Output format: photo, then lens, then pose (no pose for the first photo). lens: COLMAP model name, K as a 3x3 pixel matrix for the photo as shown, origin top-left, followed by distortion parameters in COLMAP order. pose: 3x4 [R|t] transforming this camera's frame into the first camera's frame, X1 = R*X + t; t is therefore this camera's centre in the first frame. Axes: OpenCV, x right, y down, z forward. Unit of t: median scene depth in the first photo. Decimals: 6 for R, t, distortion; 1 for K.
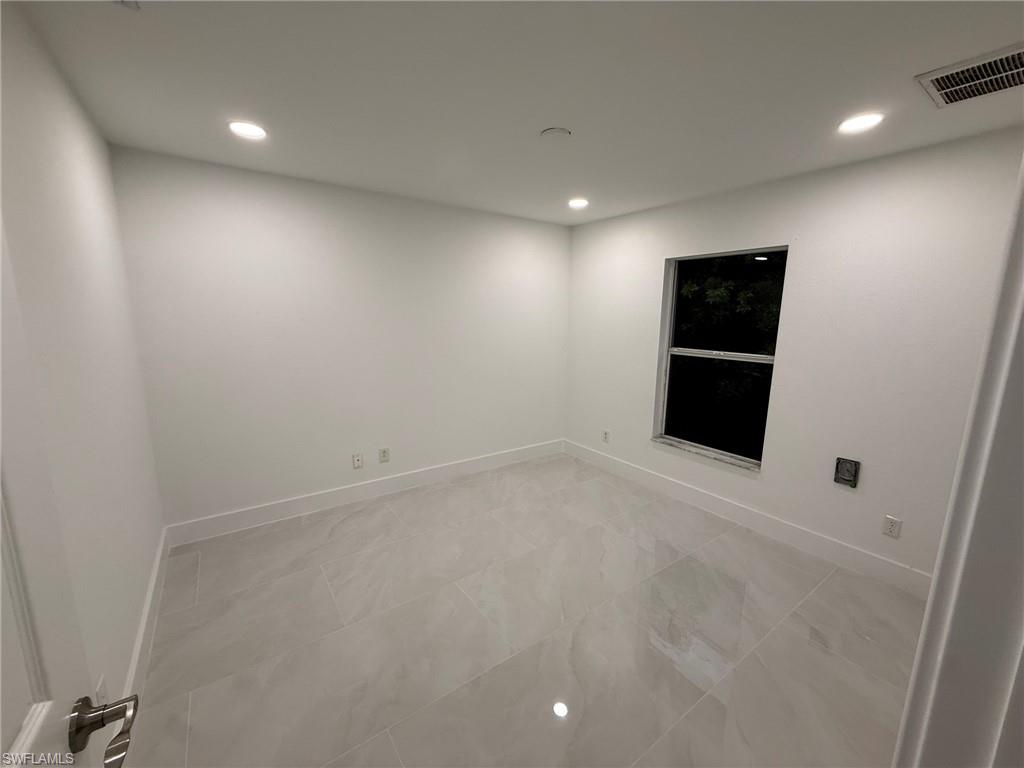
lens RADIAL K [[406.7, 0, 506.9], [0, 406.7, 384.9], [0, 0, 1]] dist [0.001135, -0.000538]
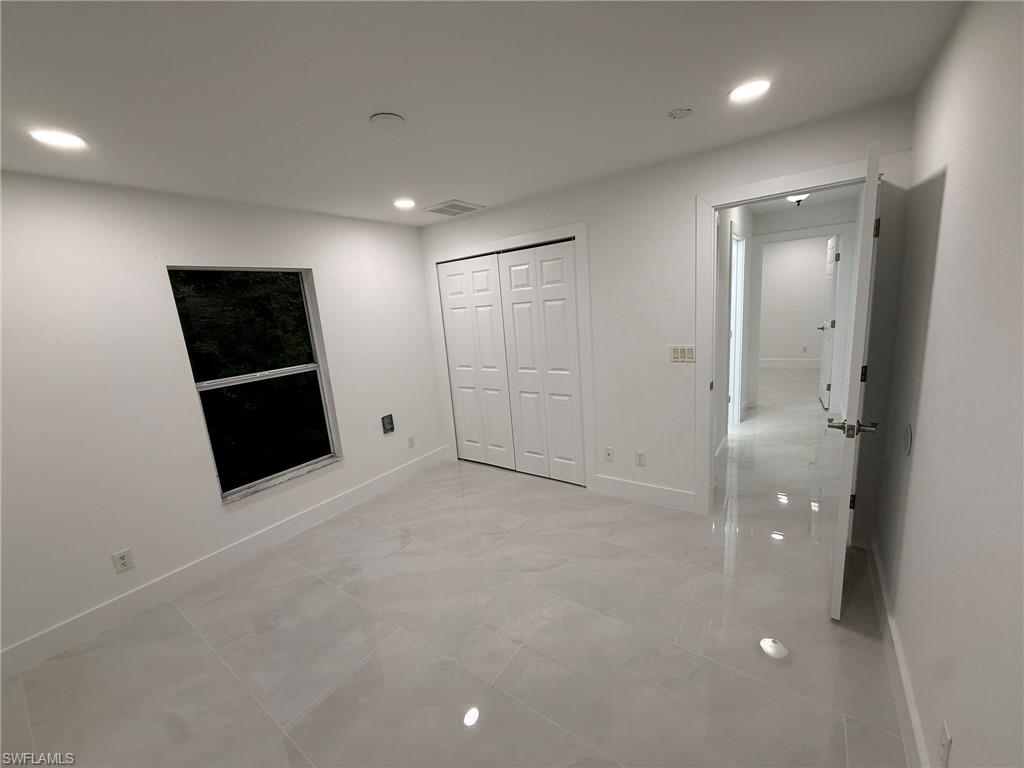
lens RADIAL K [[406.7, 0, 503.1], [0, 406.7, 384.1], [0, 0, 1]] dist [0.001135, -0.000538]
pose [[-0.317384, -0.156820, 0.935240, -0.498087], [0.256335, 0.935330, 0.243825, -0.131032], [-0.912995, 0.317122, -0.256660, 0.682939]]
